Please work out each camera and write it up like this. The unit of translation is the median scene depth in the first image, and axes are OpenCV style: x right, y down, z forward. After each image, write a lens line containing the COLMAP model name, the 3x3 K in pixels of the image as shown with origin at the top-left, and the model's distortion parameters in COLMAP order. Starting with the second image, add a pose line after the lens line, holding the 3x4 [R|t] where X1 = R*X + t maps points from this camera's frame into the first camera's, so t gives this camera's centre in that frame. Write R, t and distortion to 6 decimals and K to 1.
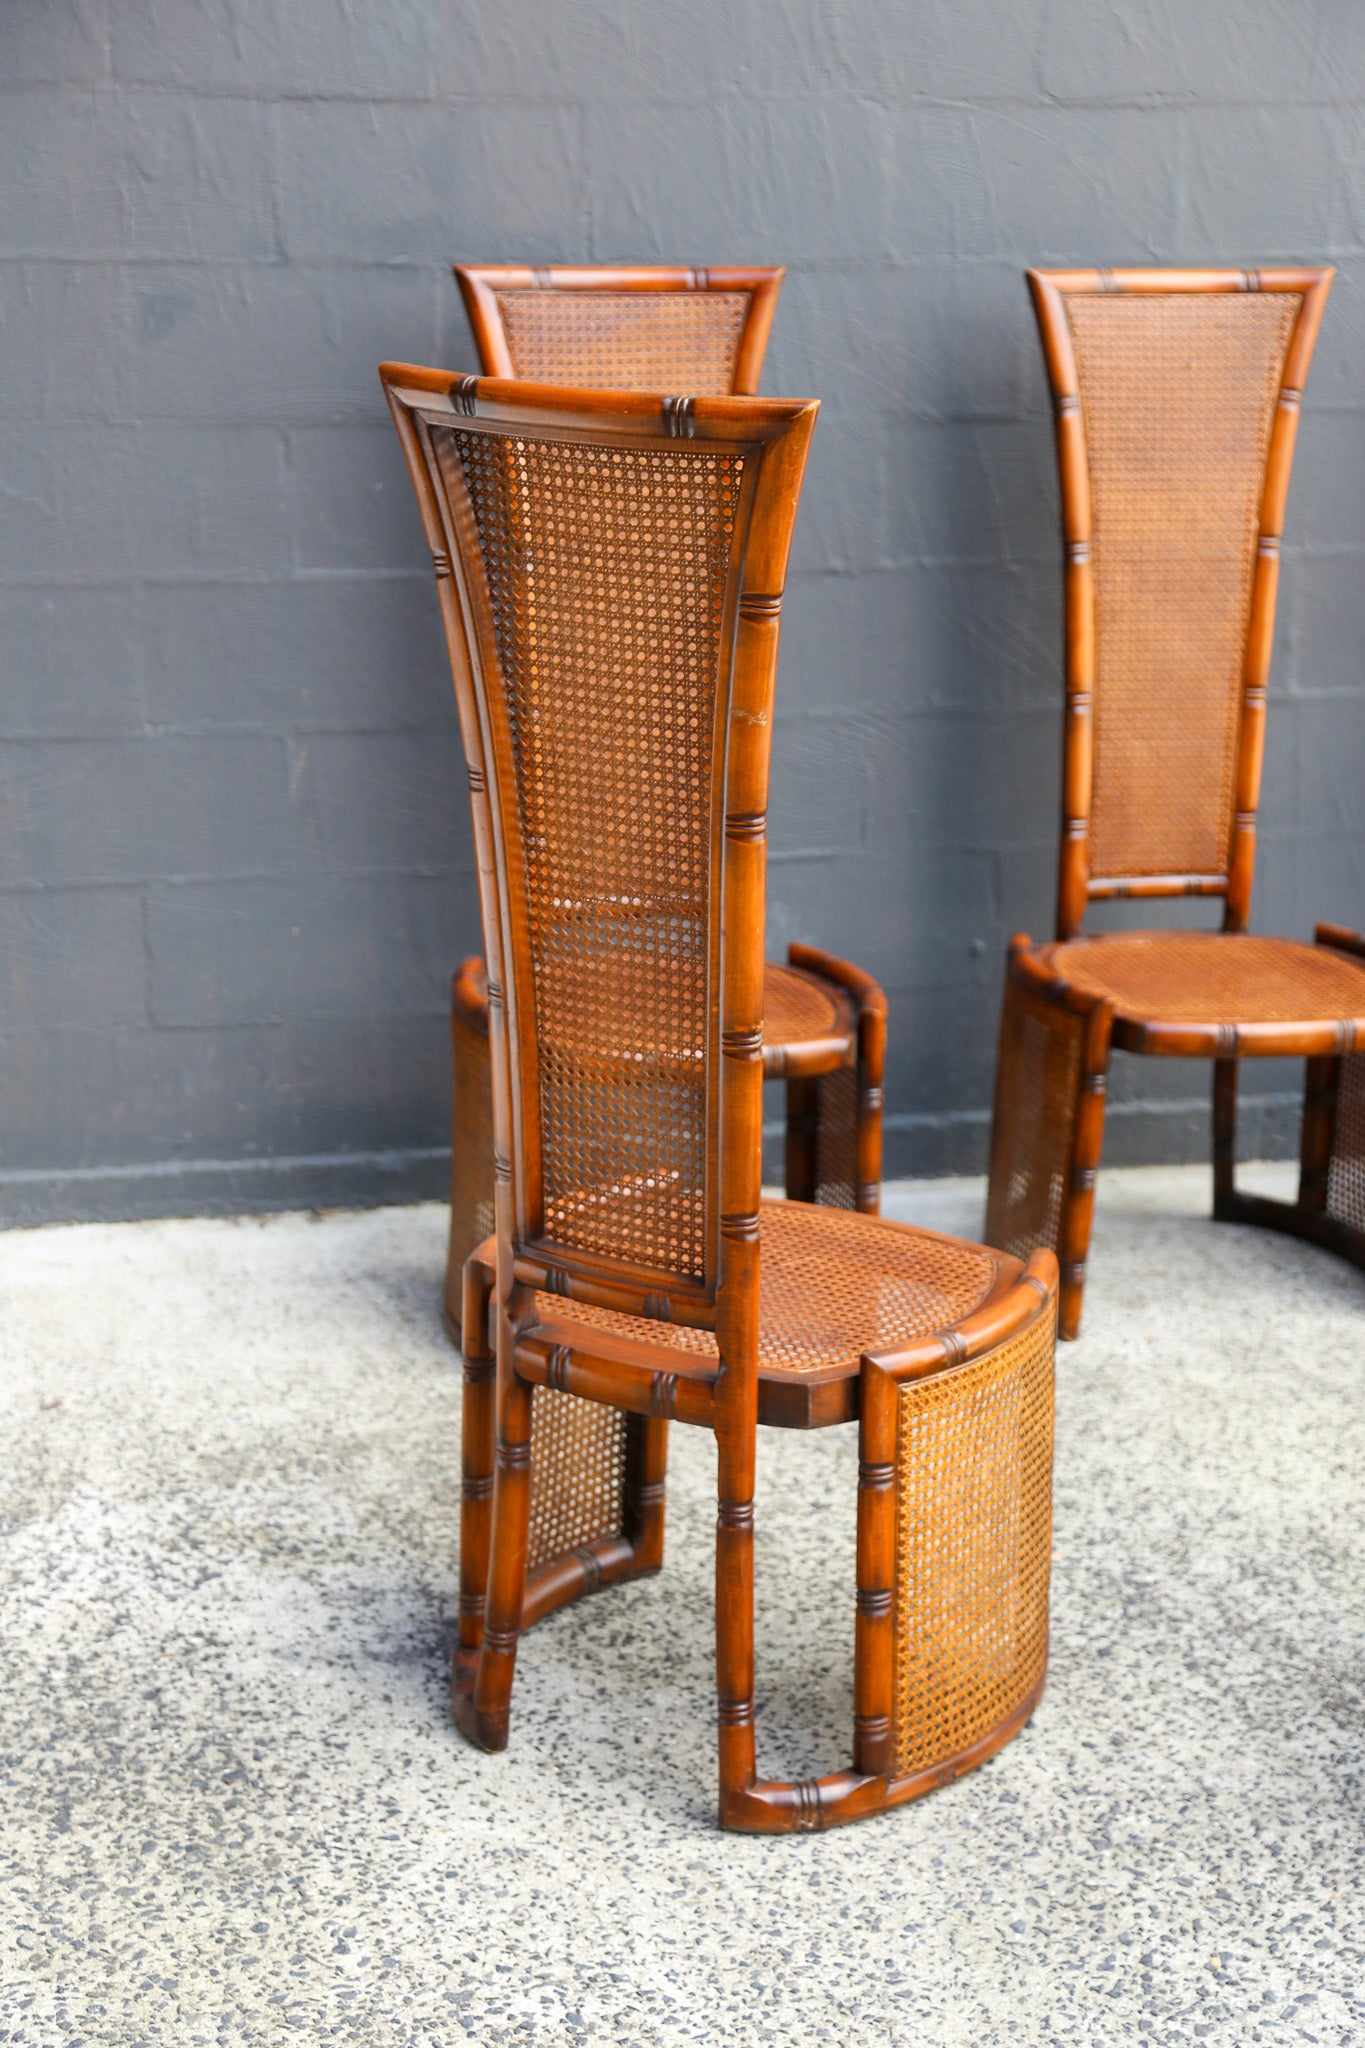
lens RADIAL K [[3506.6, 0, 666.4], [0, 3506.6, 1052.8], [0, 0, 1]] dist [0.237557, 0.000000]
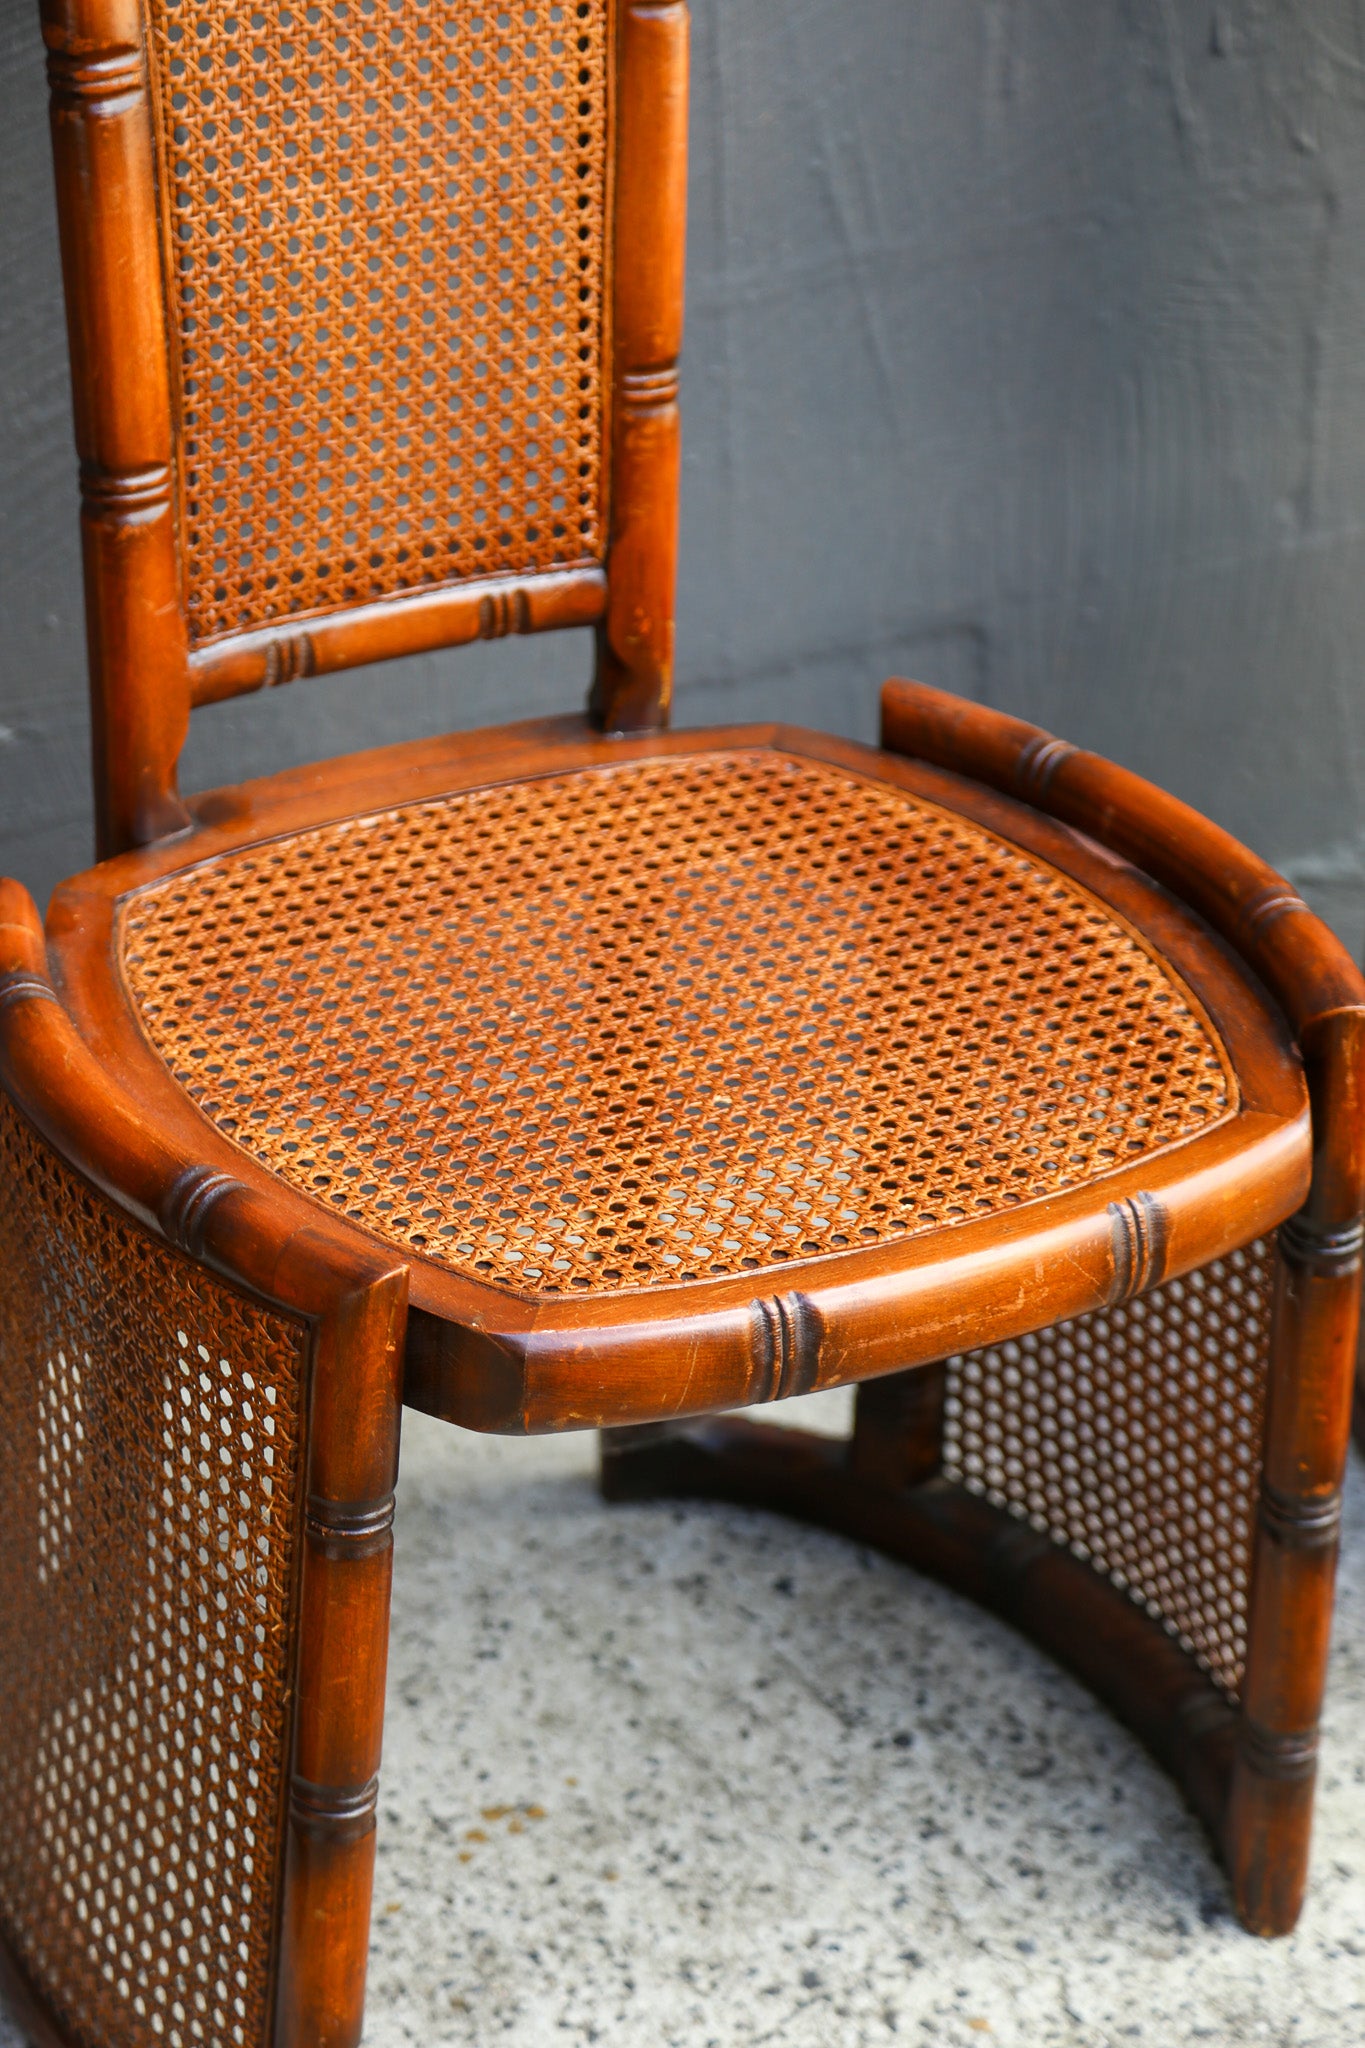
lens RADIAL K [[5654.6, 0, 681.6], [0, 5654.6, 1055.6], [0, 0, 1]] dist [0.567073, 0.000000]
pose [[0.958269, -0.136161, 0.251356, 0.031507], [0.073958, 0.967428, 0.242102, -0.132139], [-0.276134, -0.213409, 0.937127, 0.516234]]
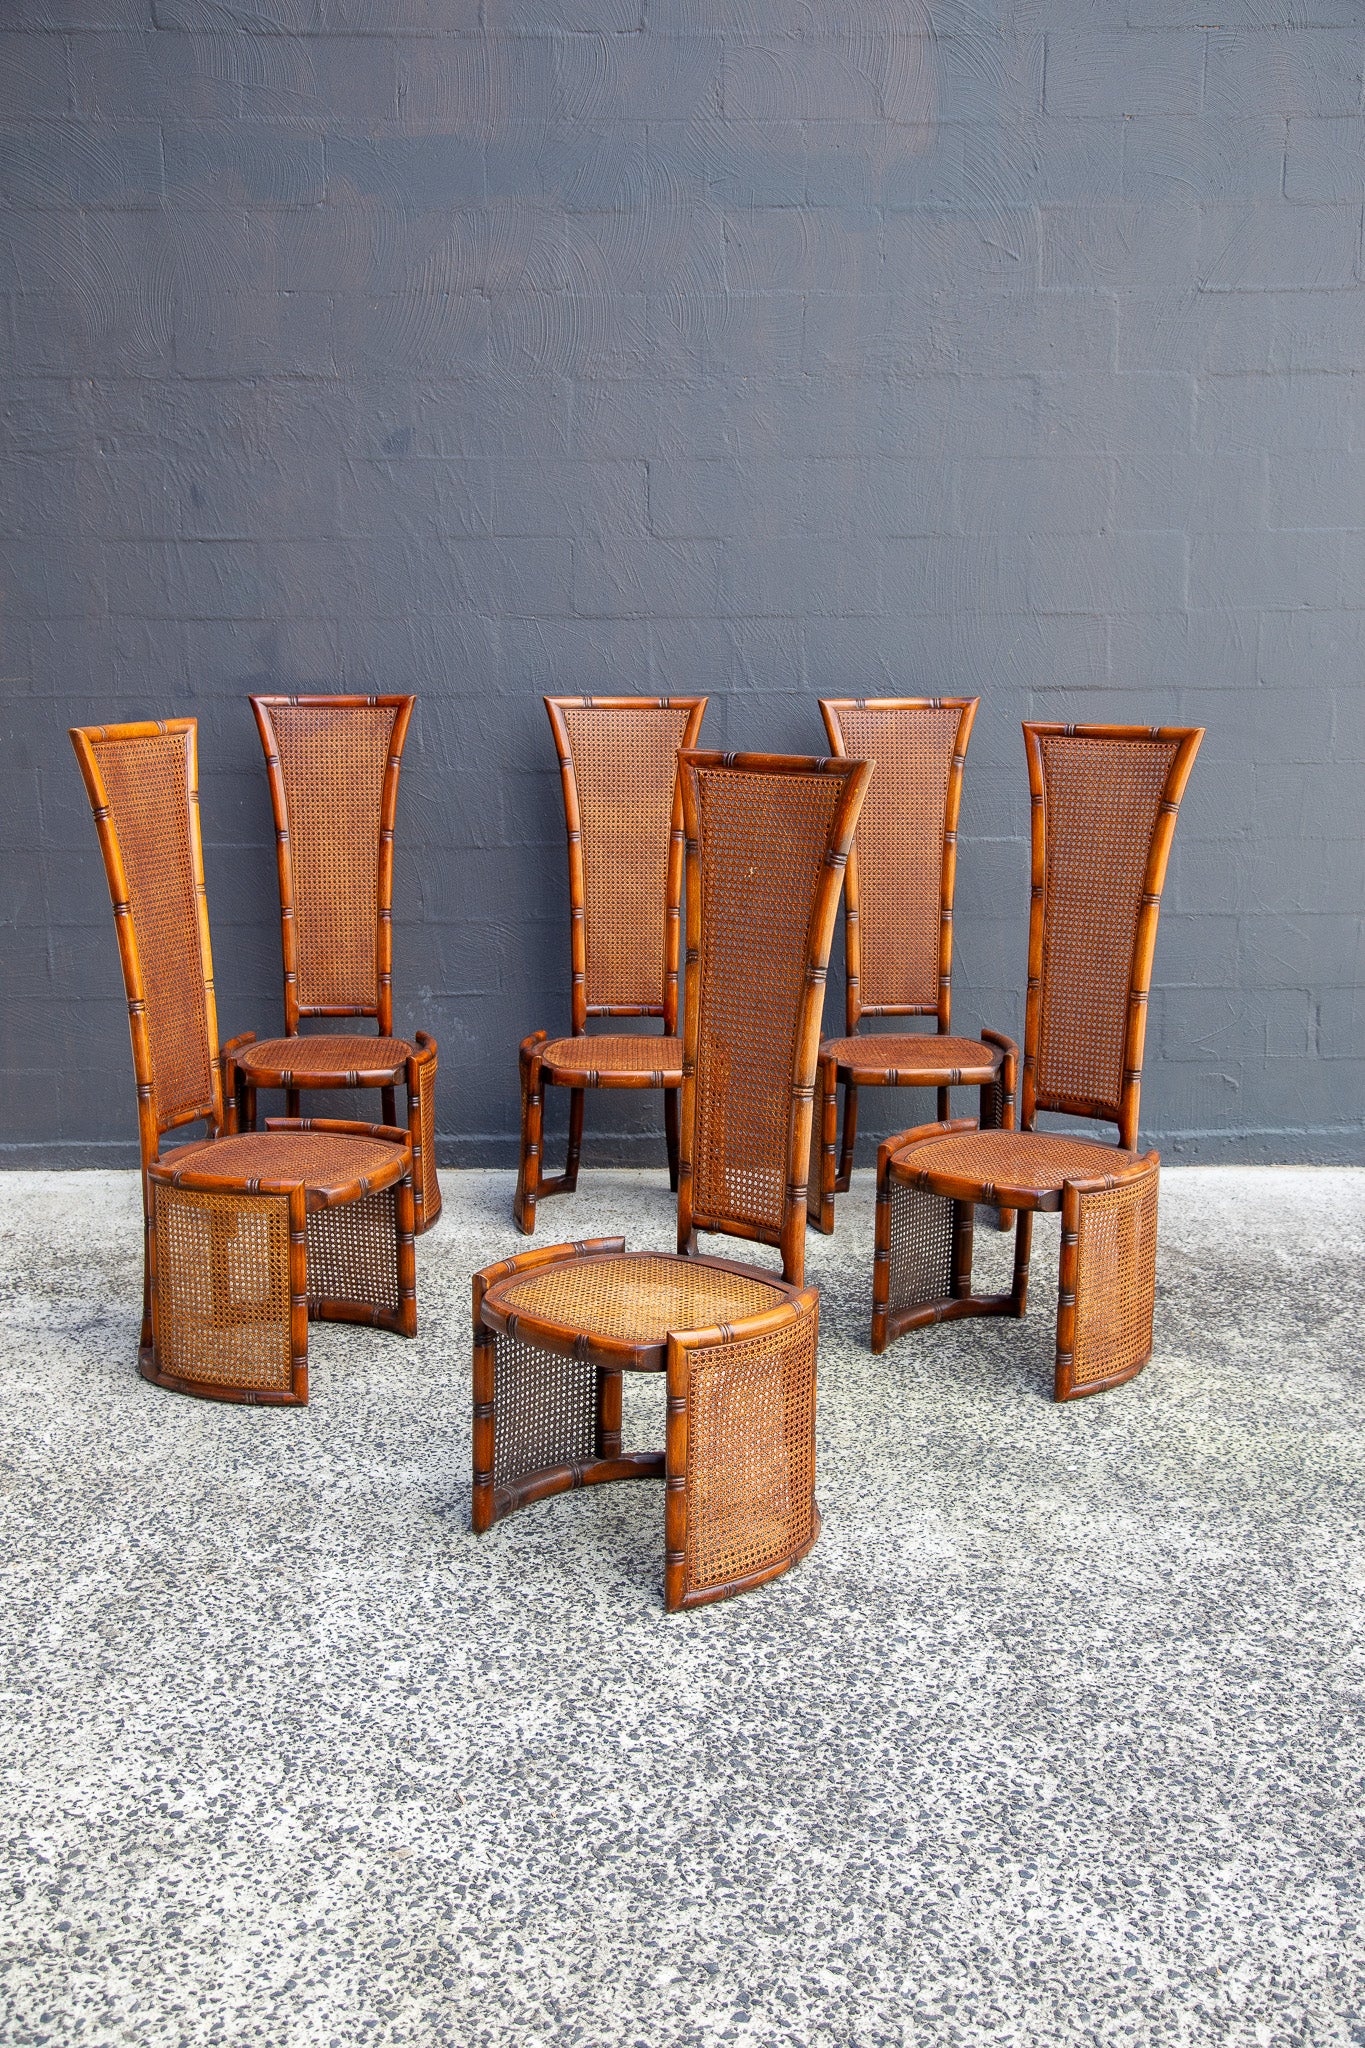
lens RADIAL K [[2329.9, 0, 672.9], [0, 2329.9, 1030.3], [0, 0, 1]] dist [0.042409, 0.000000]
pose [[0.976873, 0.020975, -0.212790, 0.438302], [-0.040652, 0.995244, -0.088520, 0.075607], [0.209922, 0.095123, 0.973080, -0.228557]]
